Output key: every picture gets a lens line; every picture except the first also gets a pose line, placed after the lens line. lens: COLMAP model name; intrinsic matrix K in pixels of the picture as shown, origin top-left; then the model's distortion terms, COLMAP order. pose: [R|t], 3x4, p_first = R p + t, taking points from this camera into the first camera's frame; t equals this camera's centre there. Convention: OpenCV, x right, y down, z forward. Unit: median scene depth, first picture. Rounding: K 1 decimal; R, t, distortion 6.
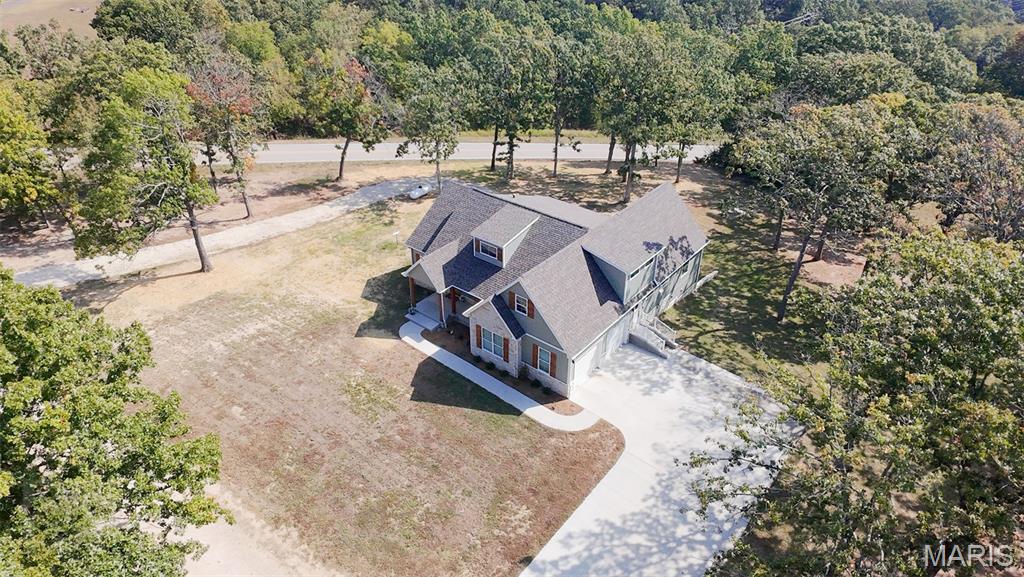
lens RADIAL K [[651.0, 0, 509.1], [0, 651.0, 292.9], [0, 0, 1]] dist [0.009305, -0.011412]
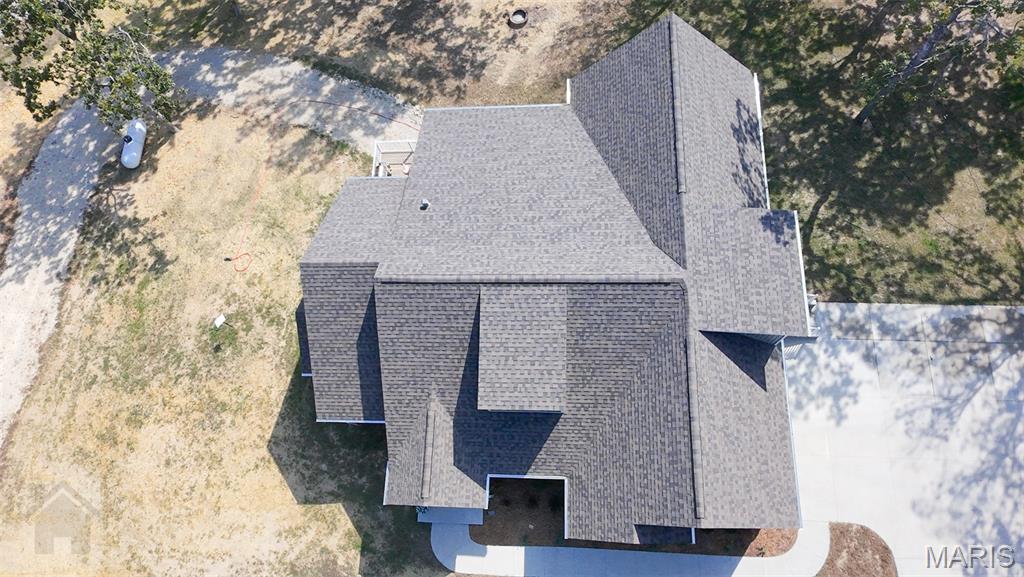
lens RADIAL K [[651.0, 0, 508.1], [0, 651.0, 280.7], [0, 0, 1]] dist [0.009305, -0.011412]
pose [[0.792813, -0.598199, 0.116643, -0.041161], [0.411235, 0.666312, 0.622024, -0.454417], [-0.449815, -0.445181, 0.774261, 0.659853]]
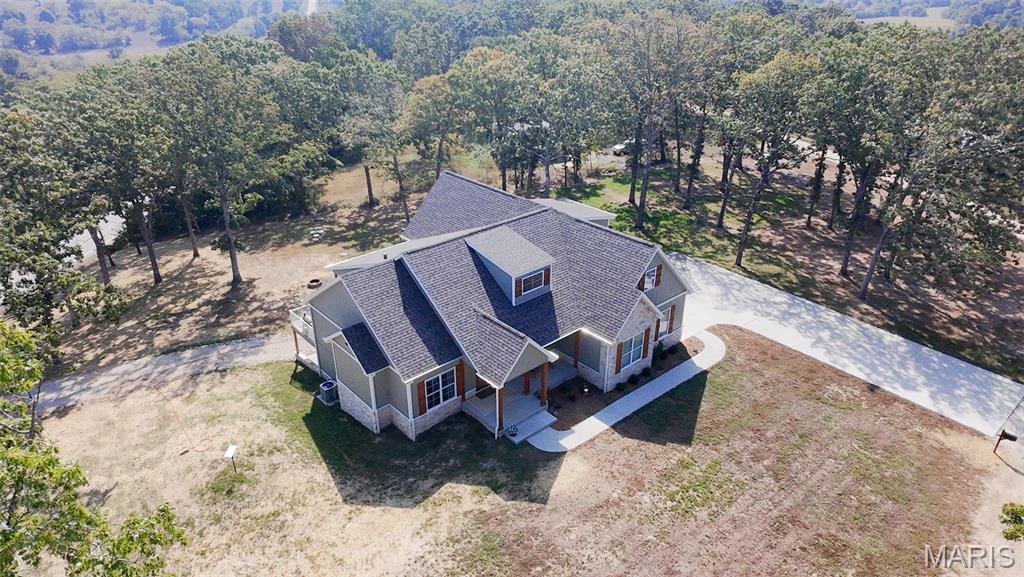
lens RADIAL K [[651.0, 0, 514.9], [0, 651.0, 281.5], [0, 0, 1]] dist [0.009305, -0.011412]
pose [[0.152451, -0.435394, 0.887238, -0.711577], [0.533007, 0.792206, 0.297175, -0.304407], [-0.832263, 0.427599, 0.352841, 0.752501]]
